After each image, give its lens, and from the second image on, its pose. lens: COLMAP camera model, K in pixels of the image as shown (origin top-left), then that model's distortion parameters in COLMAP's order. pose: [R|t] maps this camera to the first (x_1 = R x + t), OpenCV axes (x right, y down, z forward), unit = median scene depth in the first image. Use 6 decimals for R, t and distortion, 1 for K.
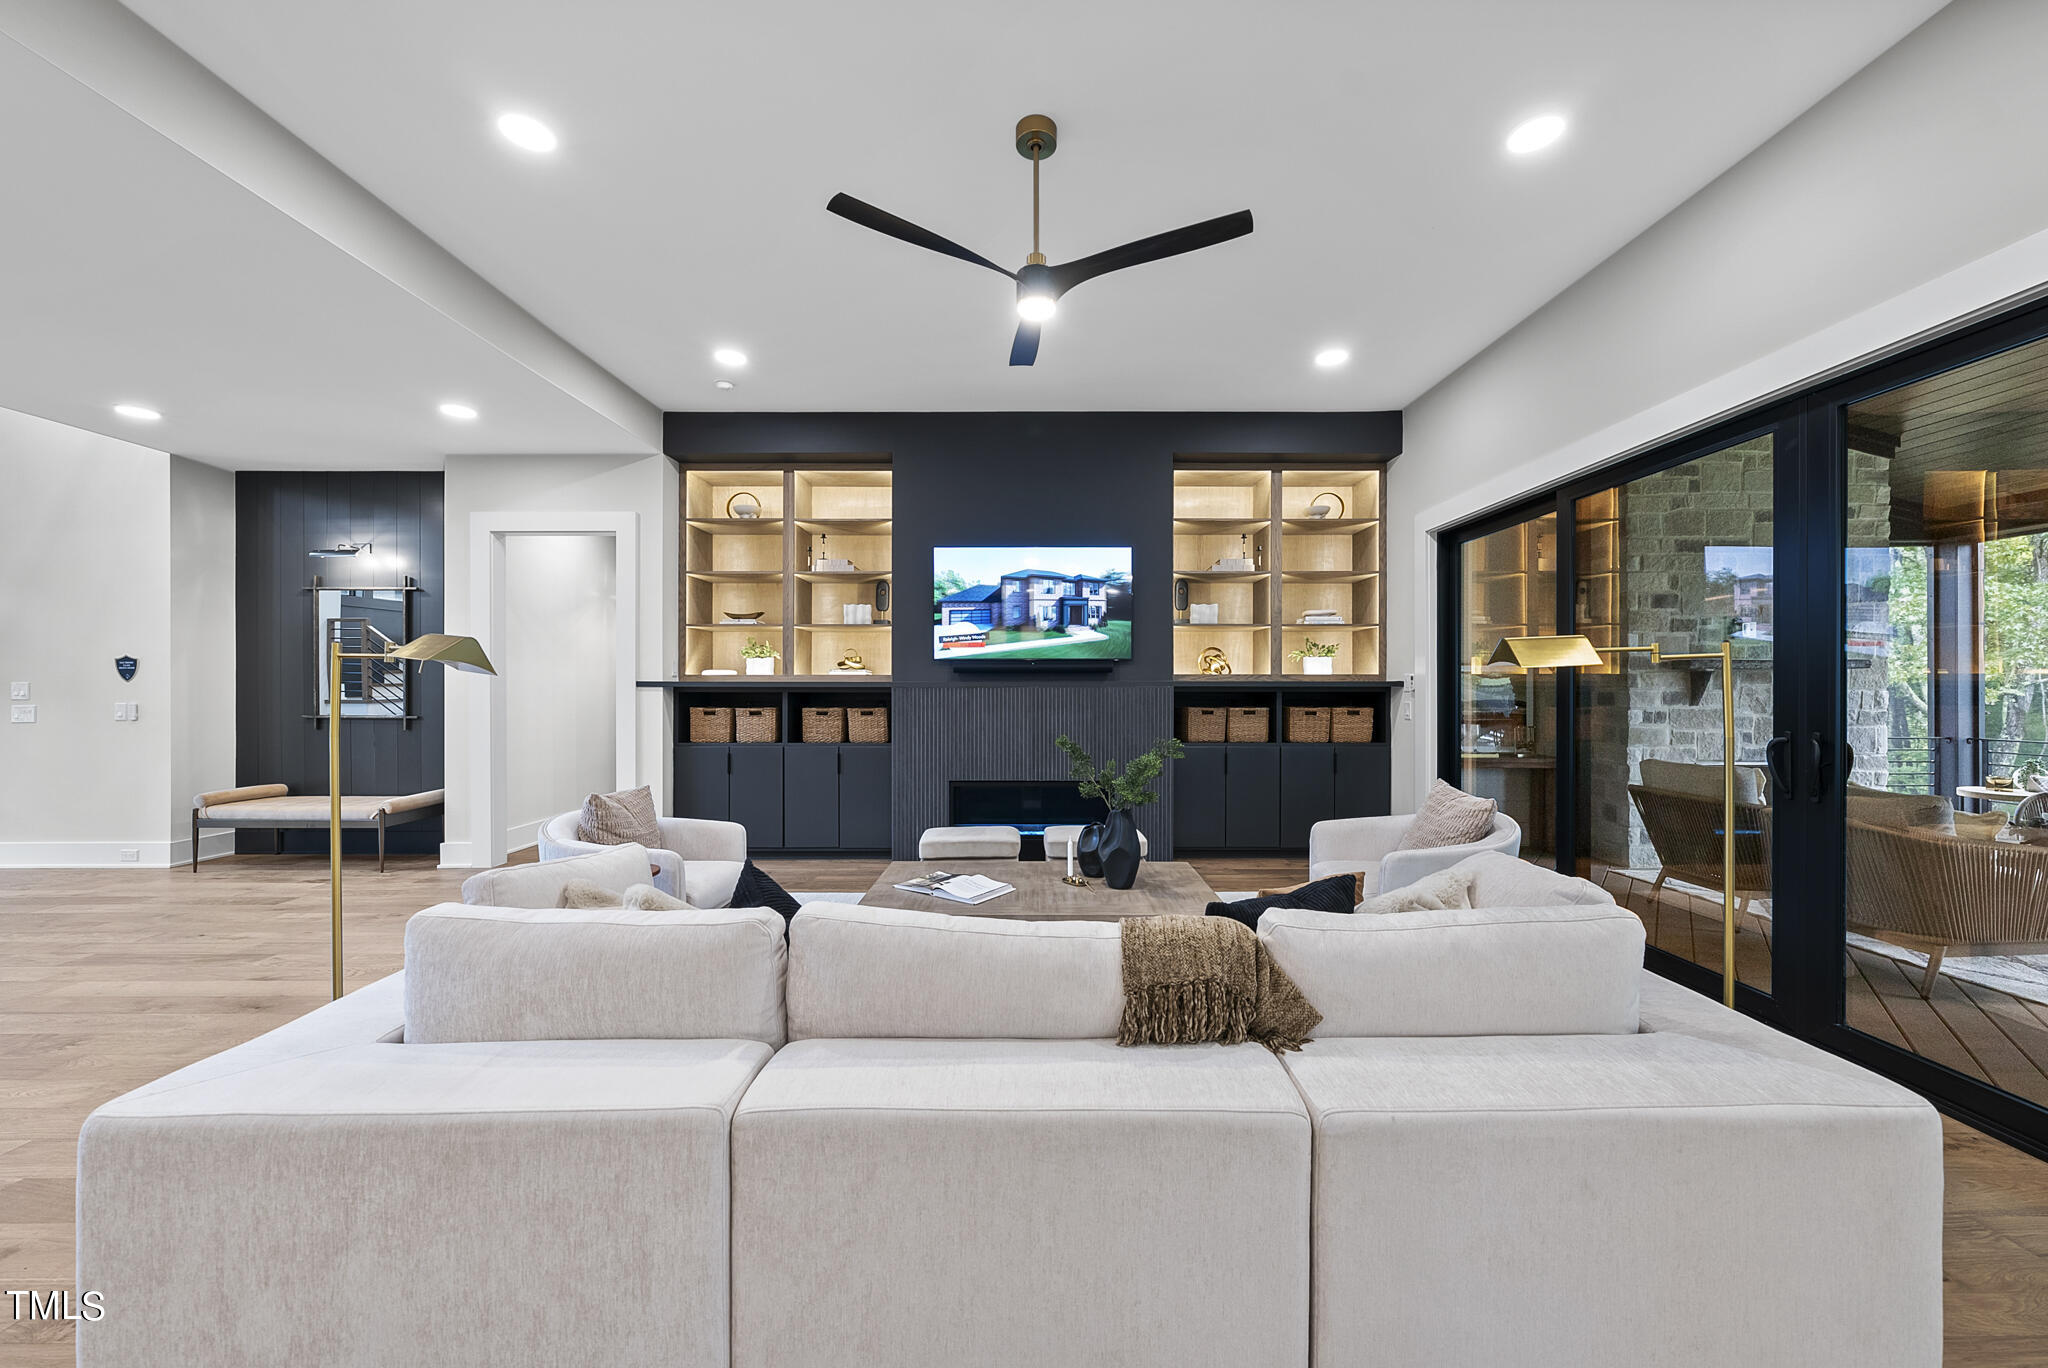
lens RADIAL K [[722.7, 0, 1030.0], [0, 722.7, 691.6], [0, 0, 1]] dist [-0.001057, -0.000059]
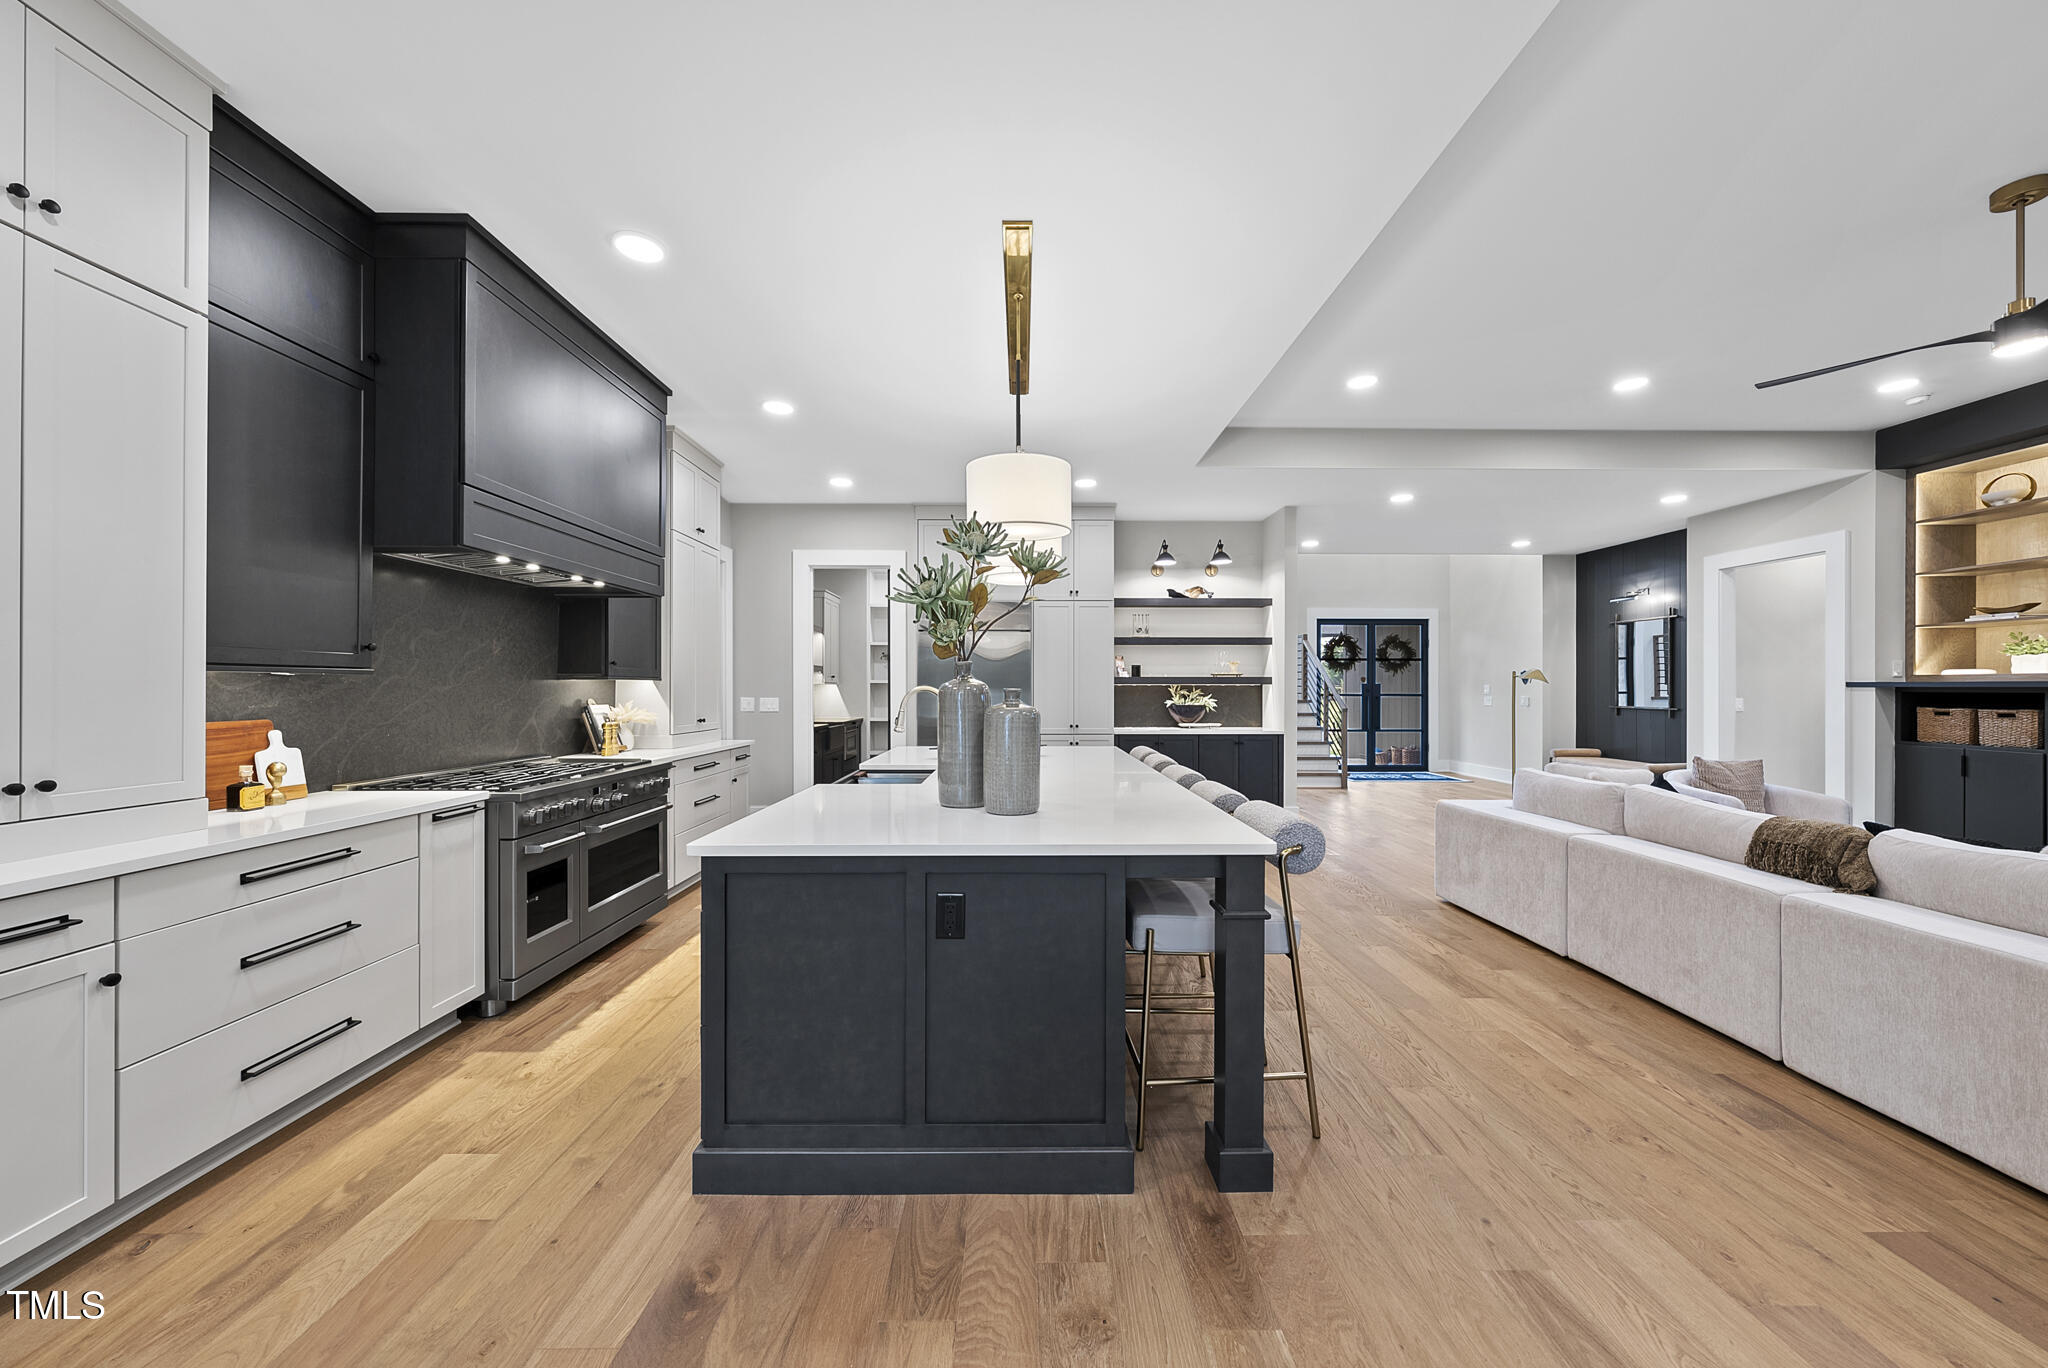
lens RADIAL K [[722.1, 0, 1022.3], [0, 722.1, 688.2], [0, 0, 1]] dist [0.000388, 0.000124]
pose [[0.002957, 0.000720, -0.999995, 0.546832], [-0.004014, 0.999992, 0.000708, -0.000798], [0.999988, 0.004012, 0.002959, -0.264181]]
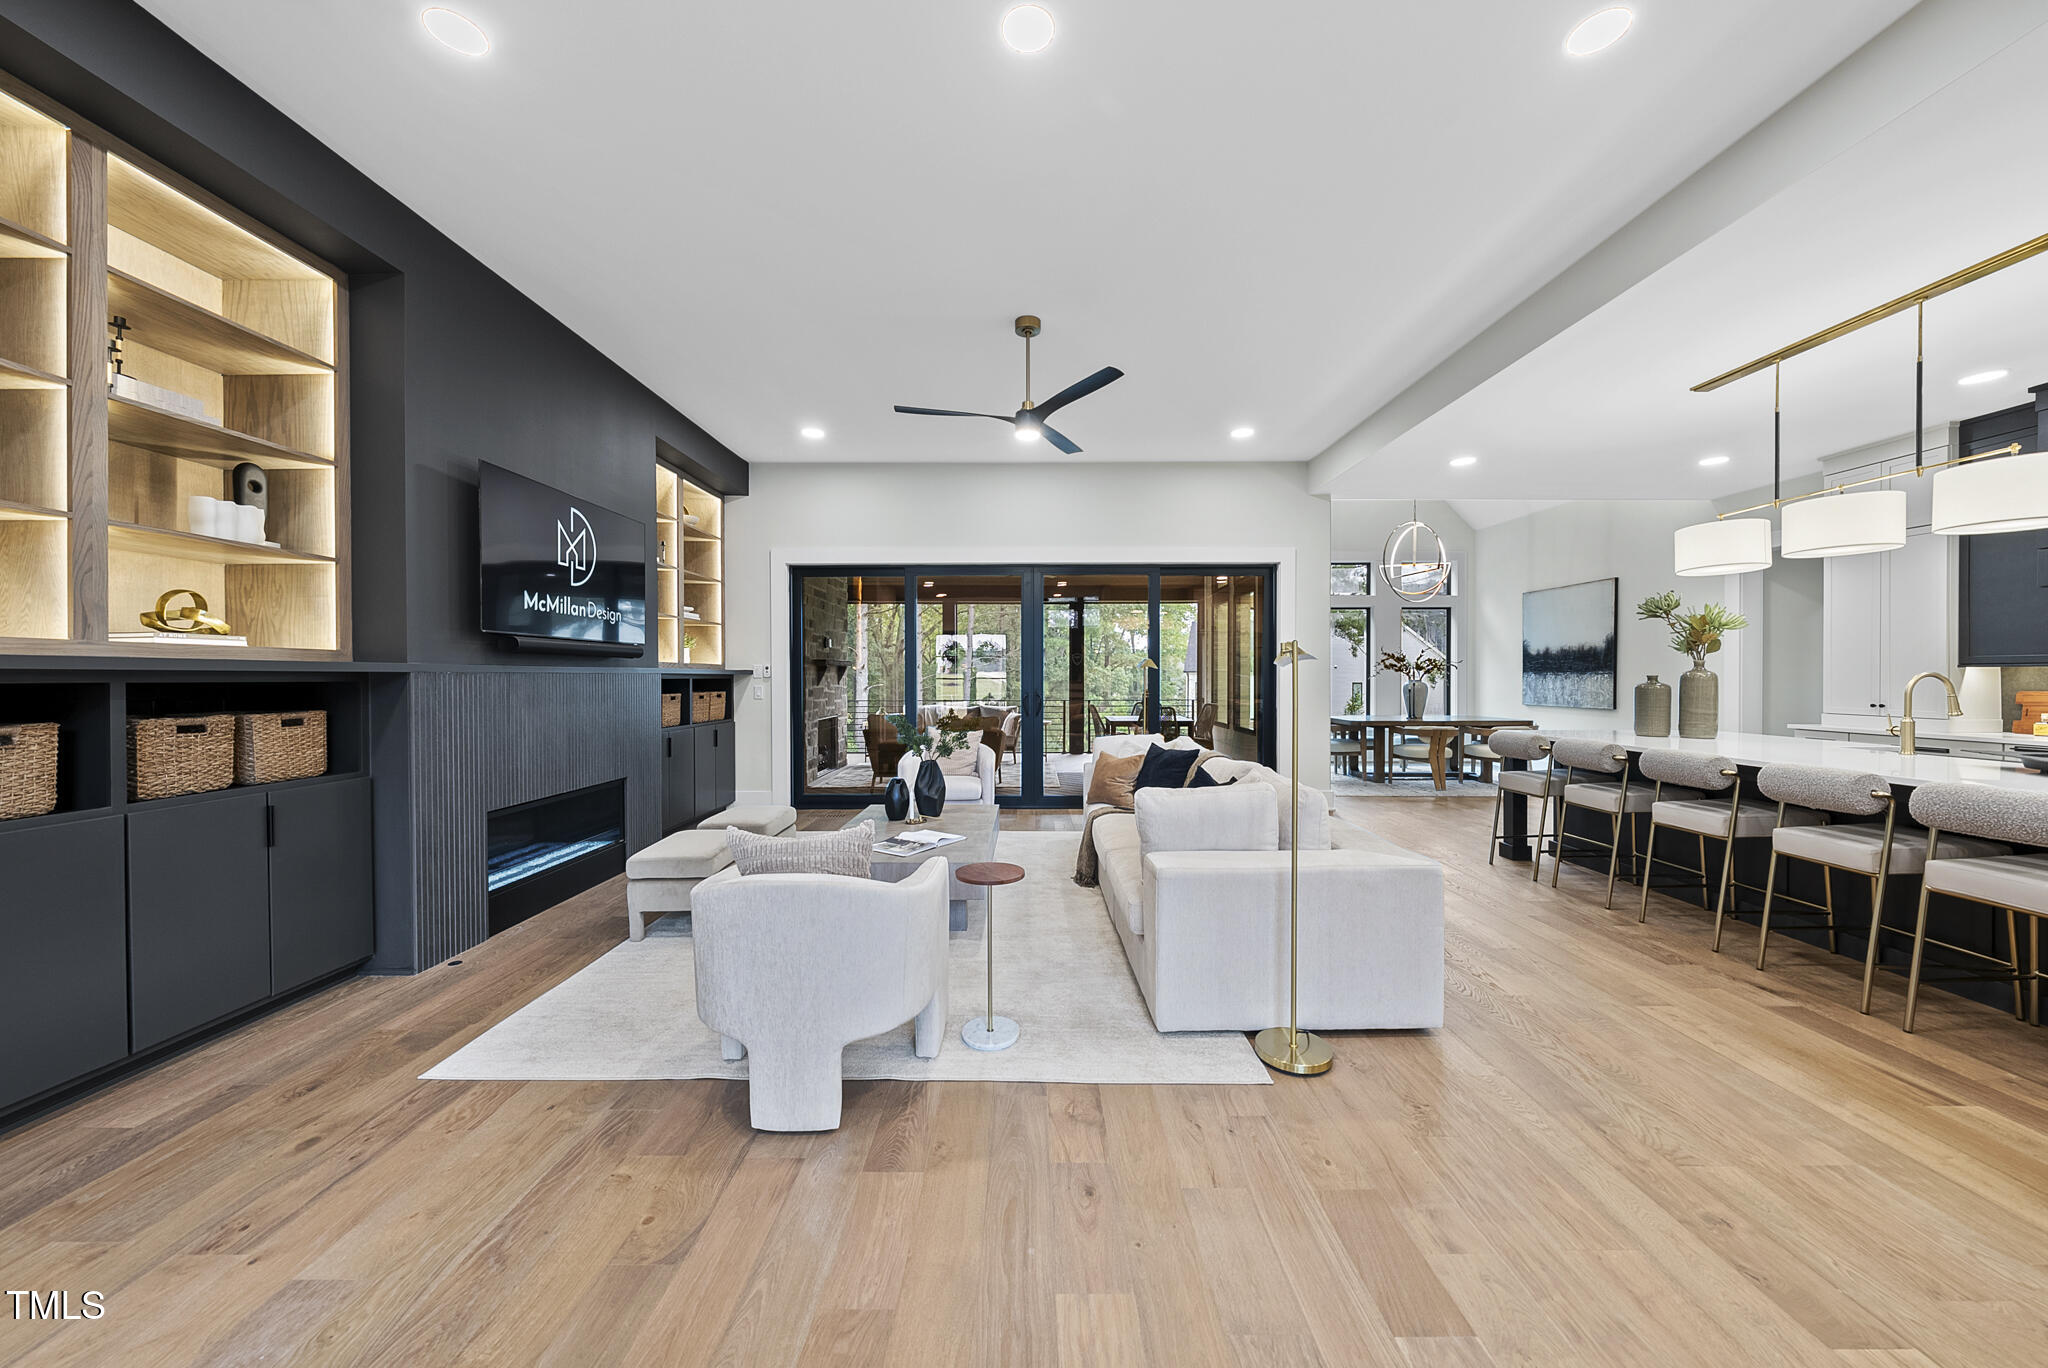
lens RADIAL K [[710.7, 0, 1027.5], [0, 710.7, 681.3], [0, 0, 1]] dist [0.000154, 0.000070]
pose [[-0.001839, -0.007073, 0.999973, -0.747760], [0.004396, 0.999965, 0.007081, -0.000908], [-0.999989, 0.004409, -0.001808, 0.481290]]
